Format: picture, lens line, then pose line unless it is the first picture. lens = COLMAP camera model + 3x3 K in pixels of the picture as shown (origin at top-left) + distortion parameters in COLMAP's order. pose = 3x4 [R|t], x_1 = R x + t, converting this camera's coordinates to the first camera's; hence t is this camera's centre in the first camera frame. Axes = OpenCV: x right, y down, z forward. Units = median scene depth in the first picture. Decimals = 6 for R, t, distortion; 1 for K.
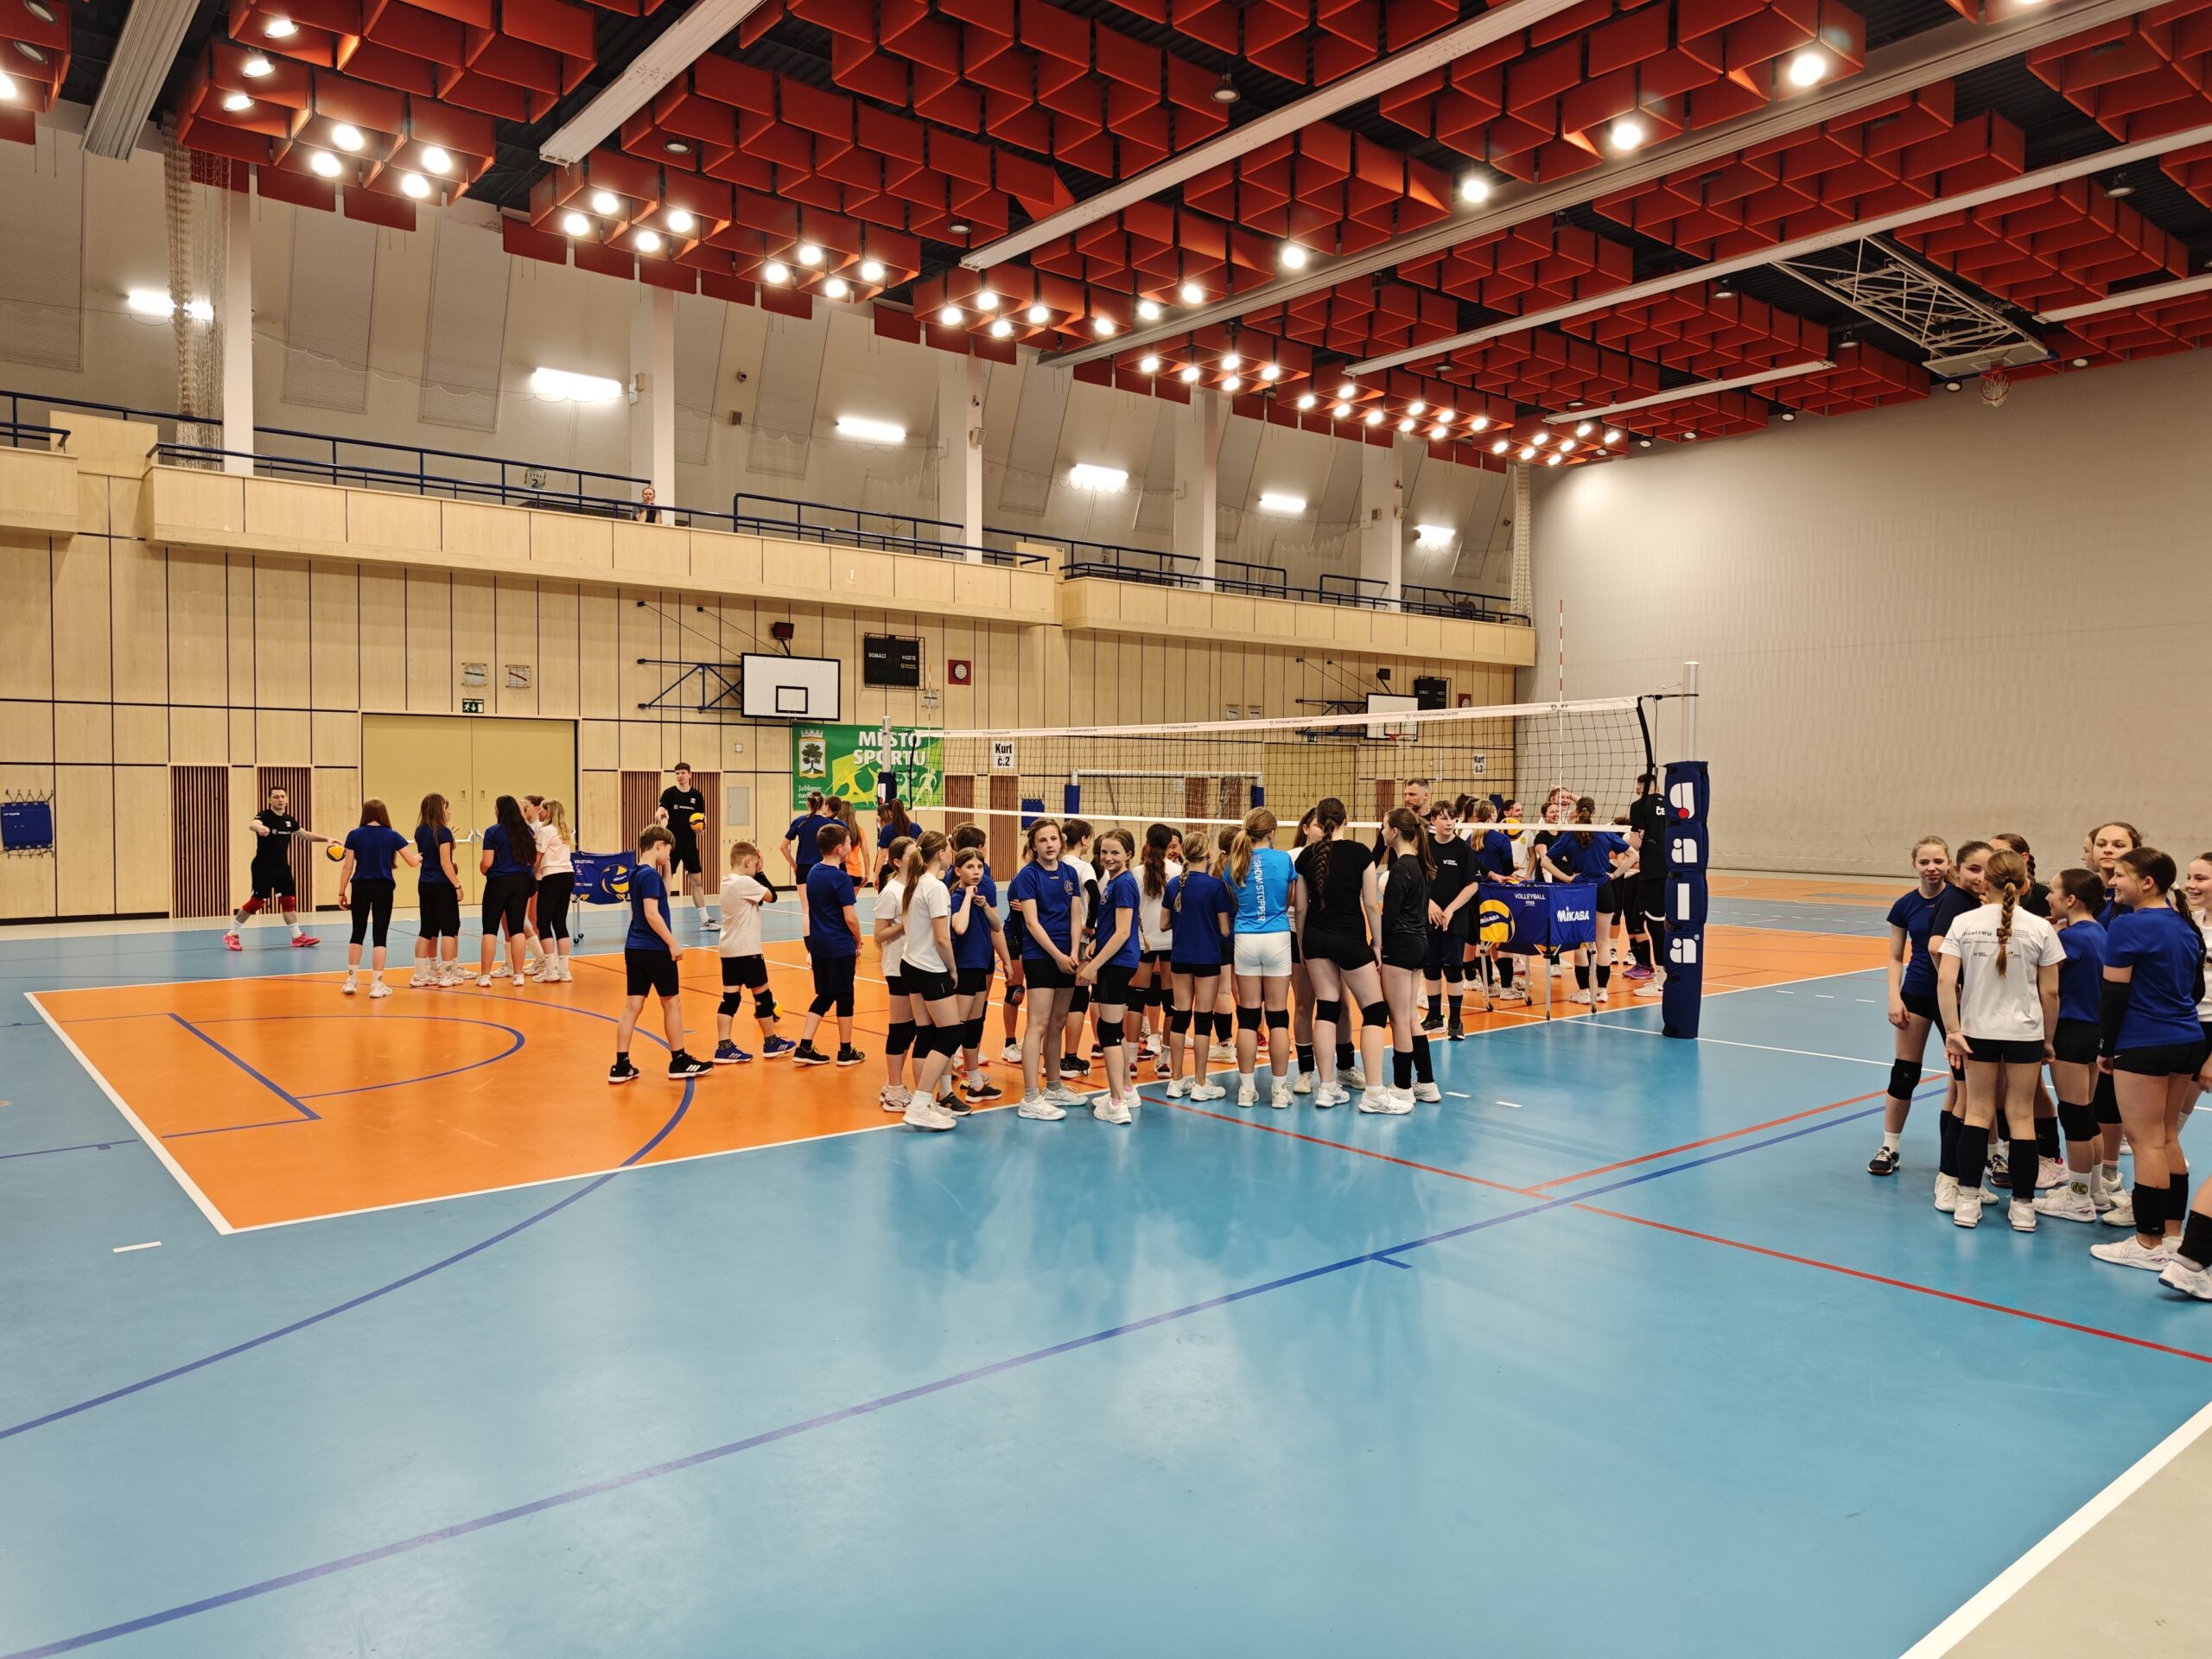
lens RADIAL K [[1514.0, 0, 1112.3], [0, 1514.0, 848.2], [0, 0, 1]] dist [0.013589, -0.015629]
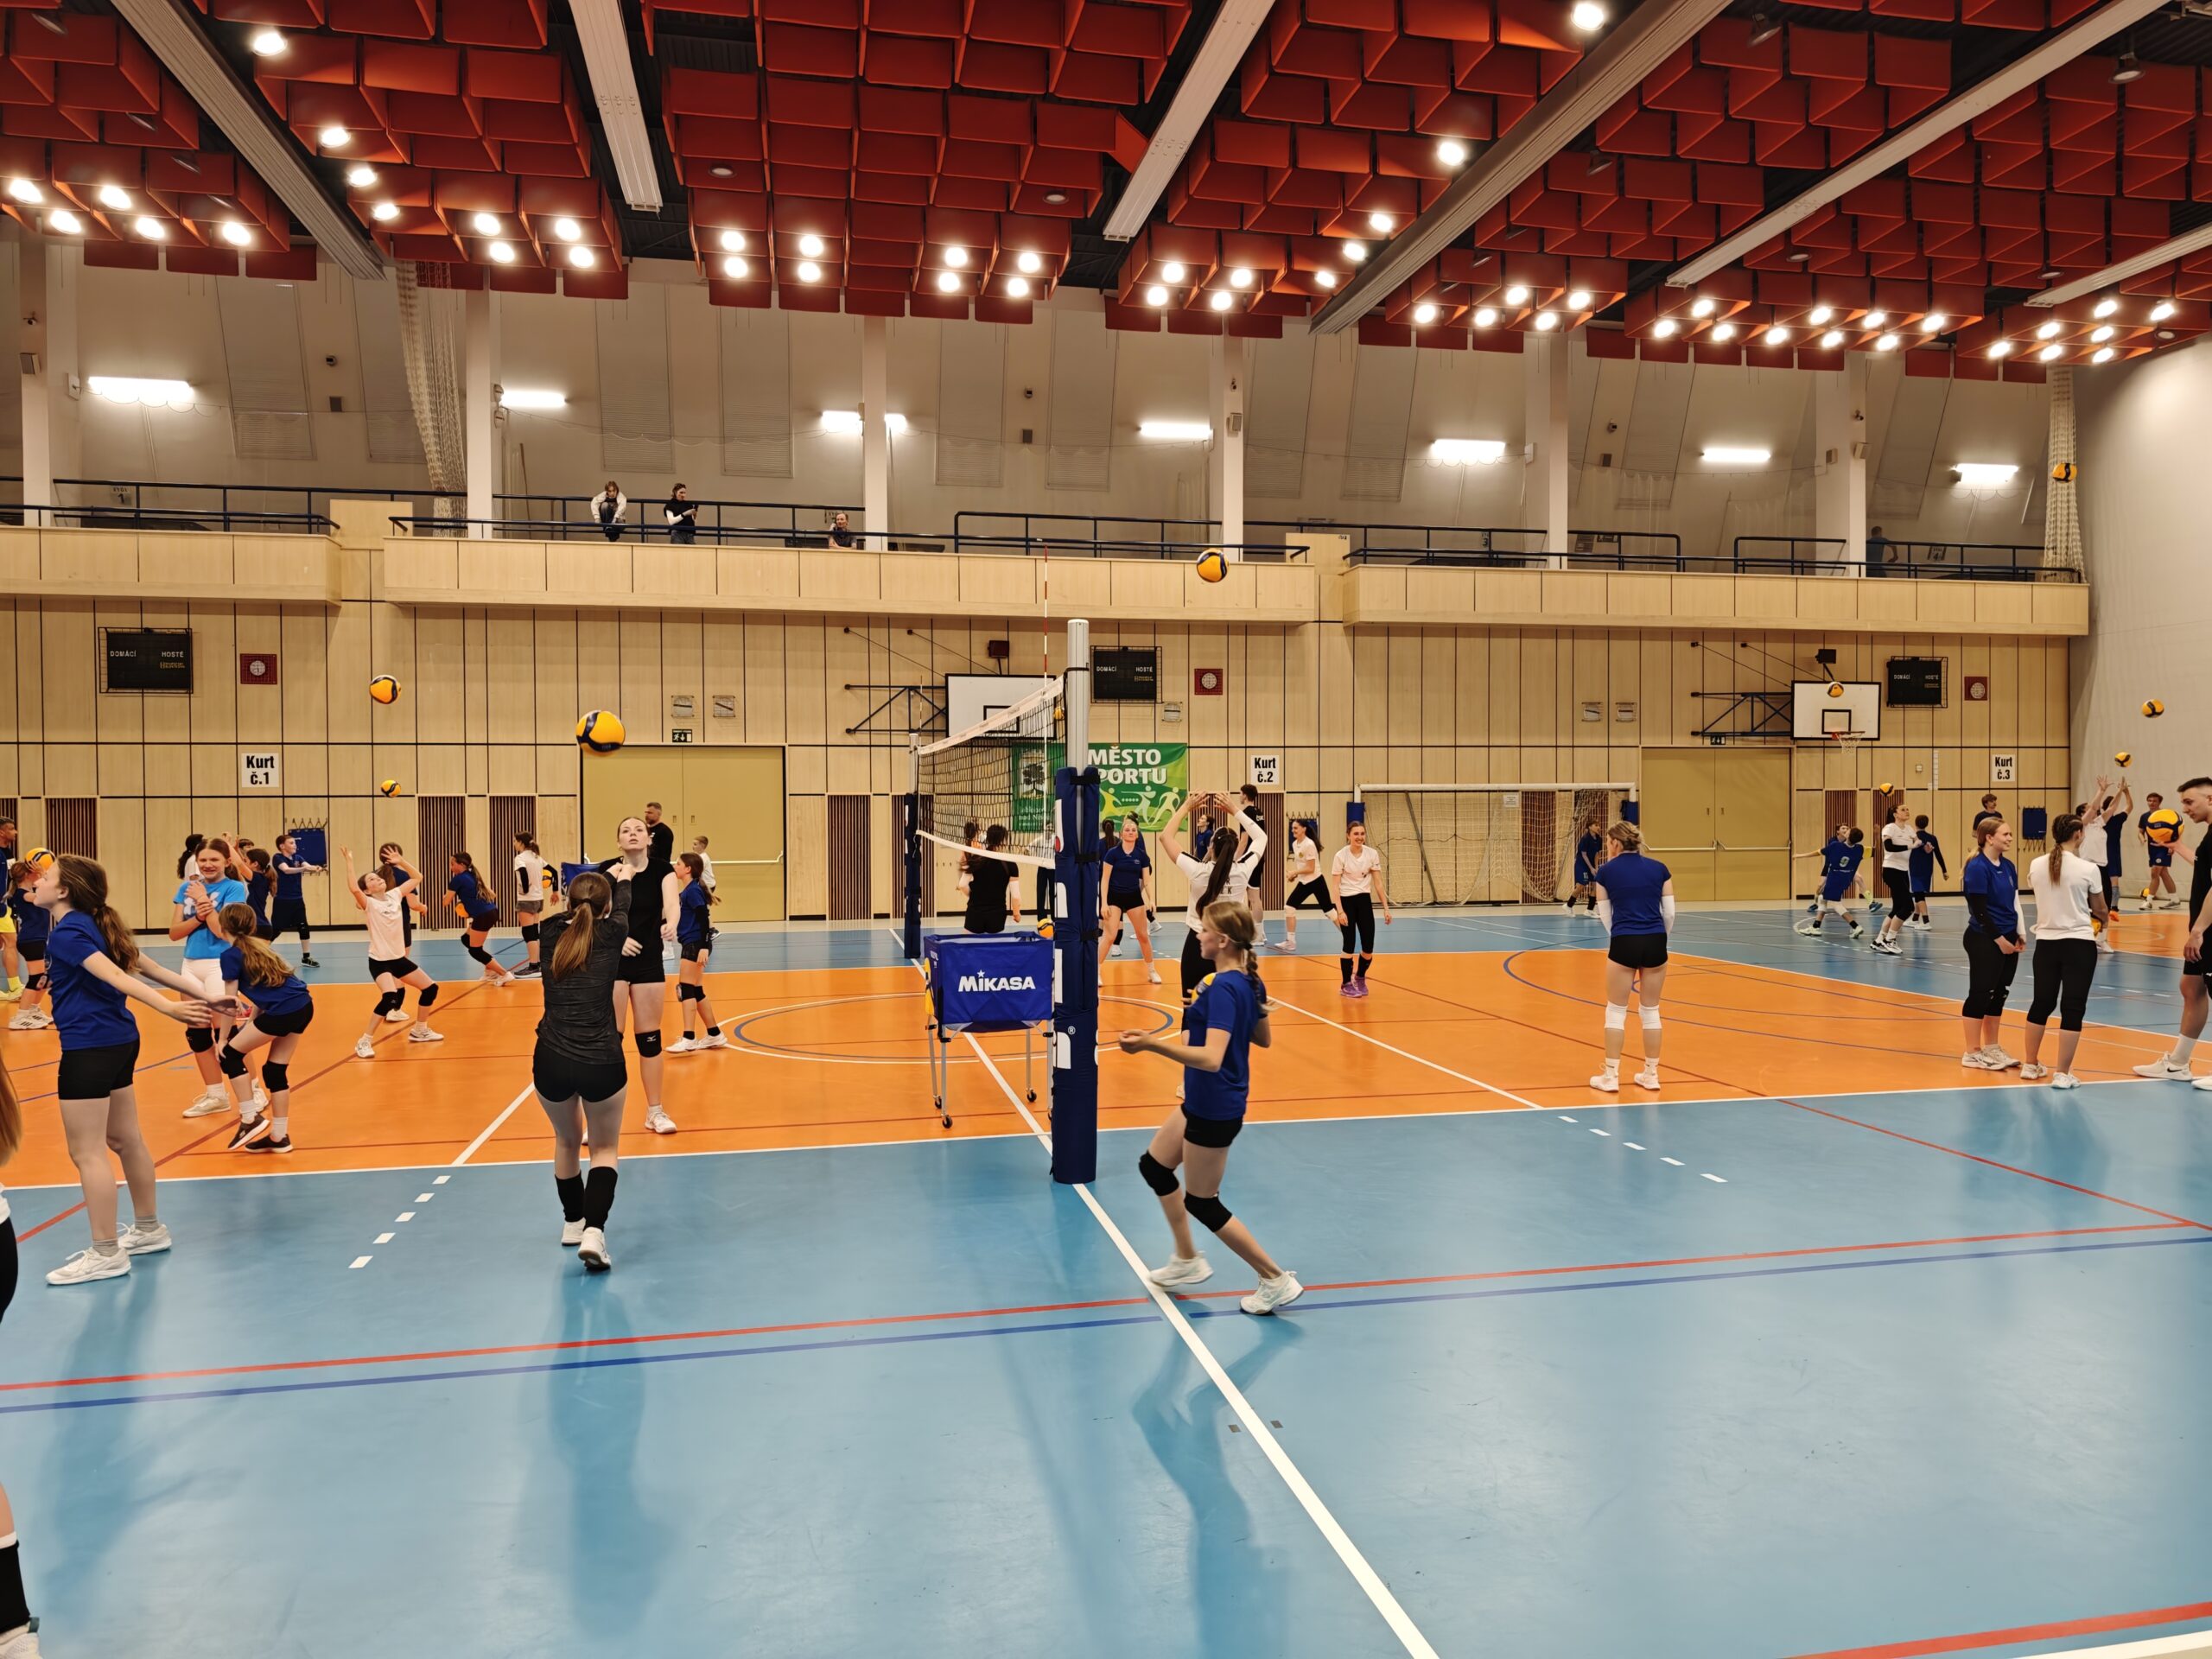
lens RADIAL K [[1514.0, 0, 1116.6], [0, 1514.0, 836.4], [0, 0, 1]] dist [0.013589, -0.015629]
pose [[0.884708, -0.001264, -0.466144, 0.296464], [-0.008205, 0.999799, -0.018283, -0.005679], [0.466073, 0.020000, 0.884520, 0.178192]]
